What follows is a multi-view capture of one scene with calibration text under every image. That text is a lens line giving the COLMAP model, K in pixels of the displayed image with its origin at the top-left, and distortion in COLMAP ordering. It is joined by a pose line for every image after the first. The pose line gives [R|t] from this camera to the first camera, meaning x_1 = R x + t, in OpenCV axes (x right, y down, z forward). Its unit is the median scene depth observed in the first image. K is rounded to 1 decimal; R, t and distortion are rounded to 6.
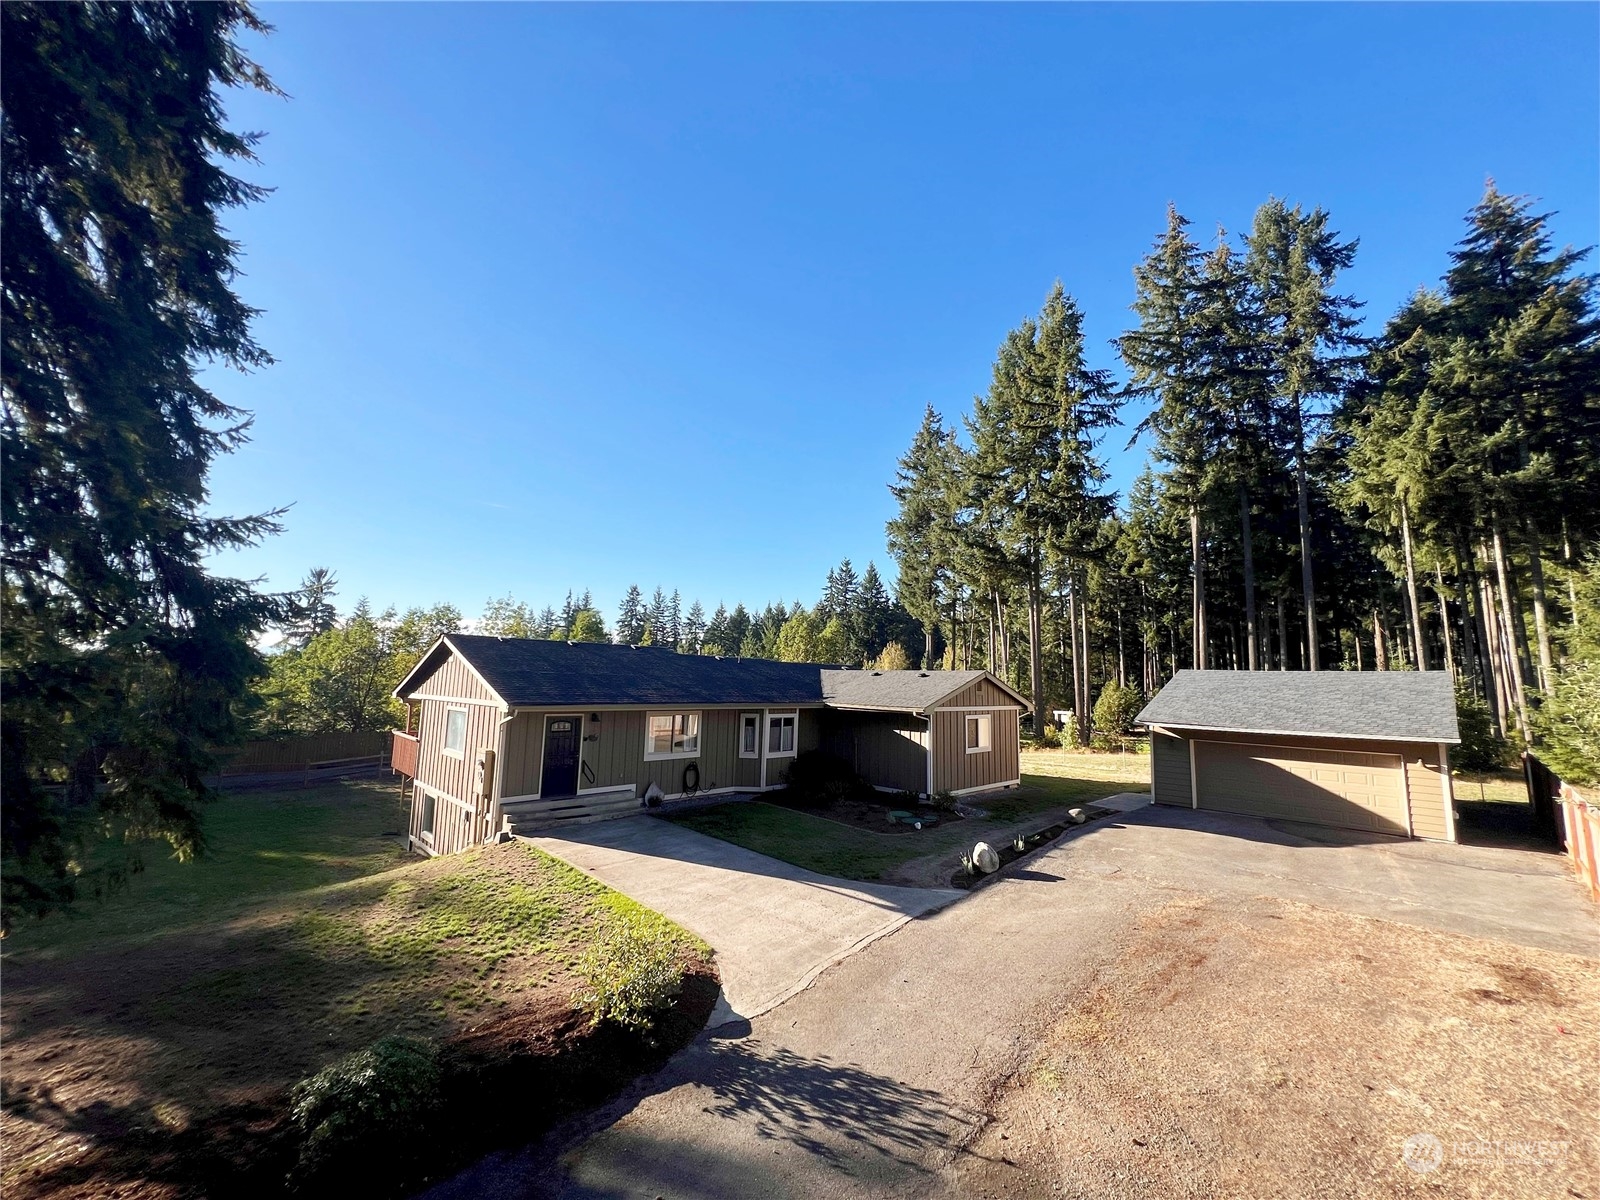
lens RADIAL K [[639.8, 0, 795.1], [0, 639.8, 604.7], [0, 0, 1]] dist [-0.004515, 0.001238]
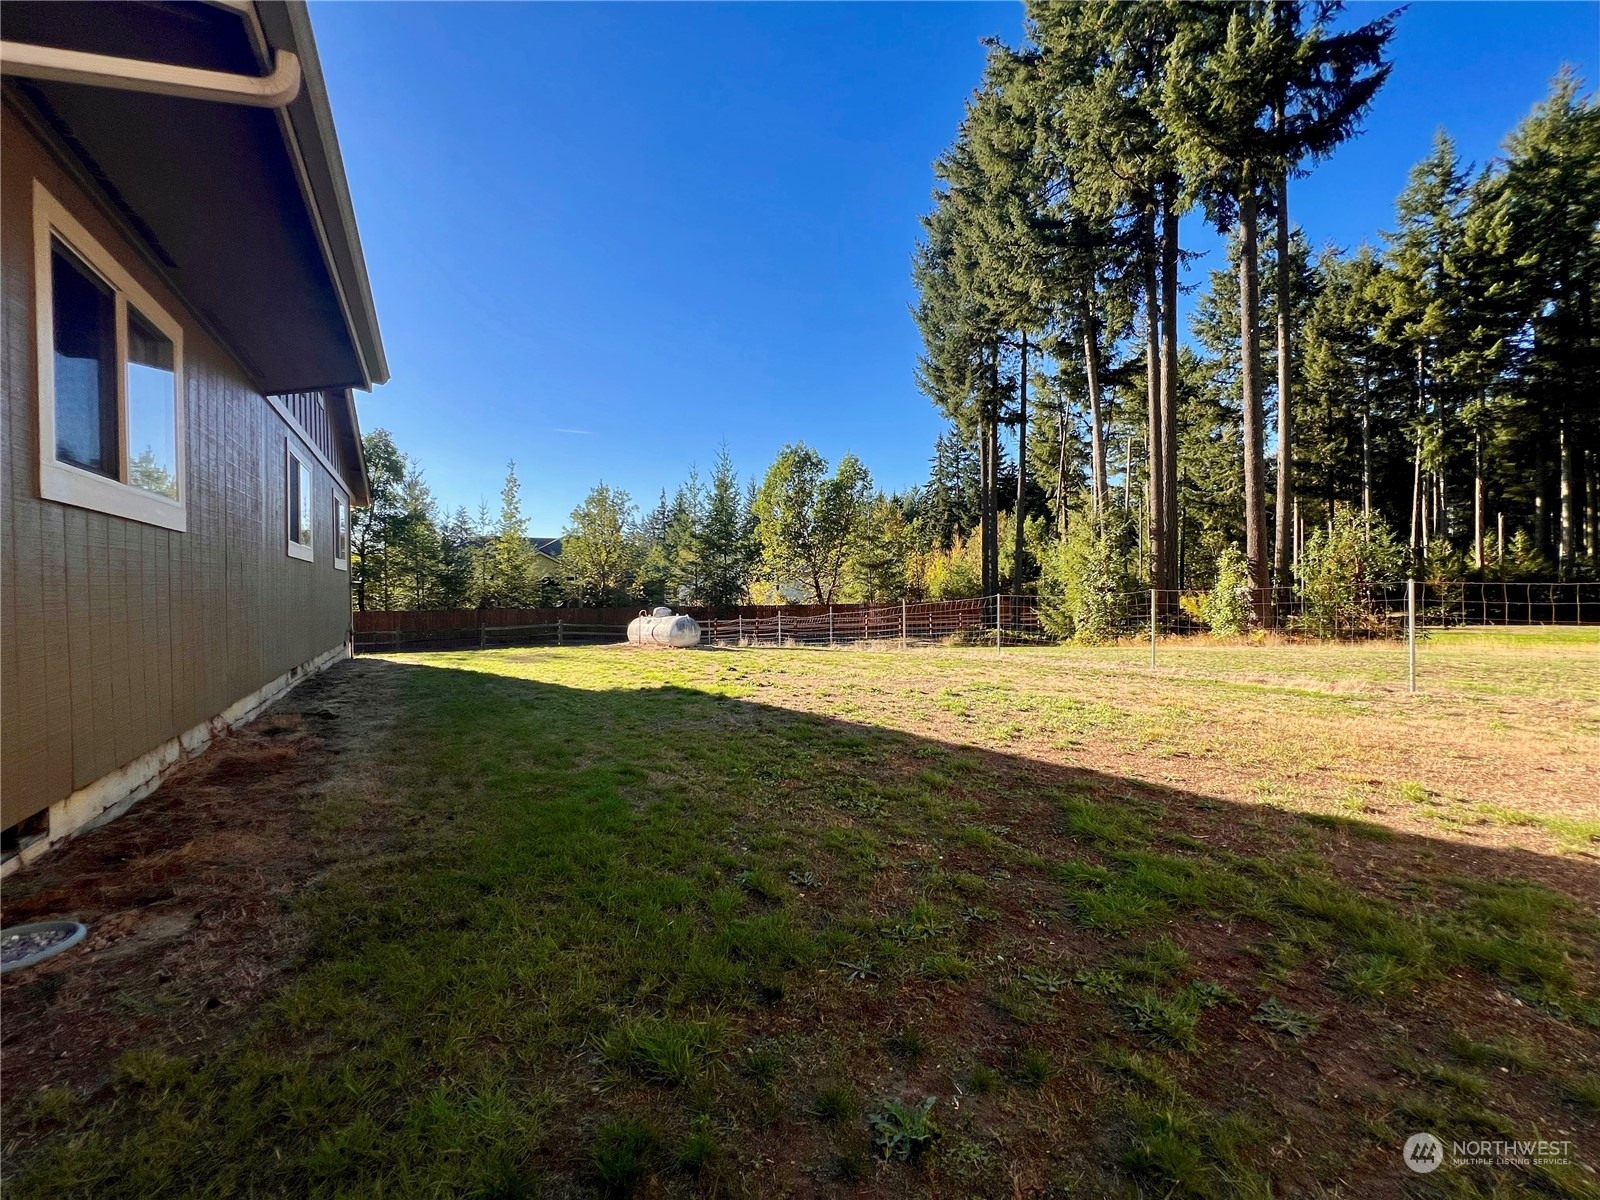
lens RADIAL K [[639.8, 0, 794.4], [0, 639.8, 599.9], [0, 0, 1]] dist [-0.004515, 0.001238]
pose [[0.968250, -0.025730, -0.248656, 0.273876], [0.058788, 0.990229, 0.126452, 0.140465], [0.242973, -0.137055, 0.960302, 0.559388]]
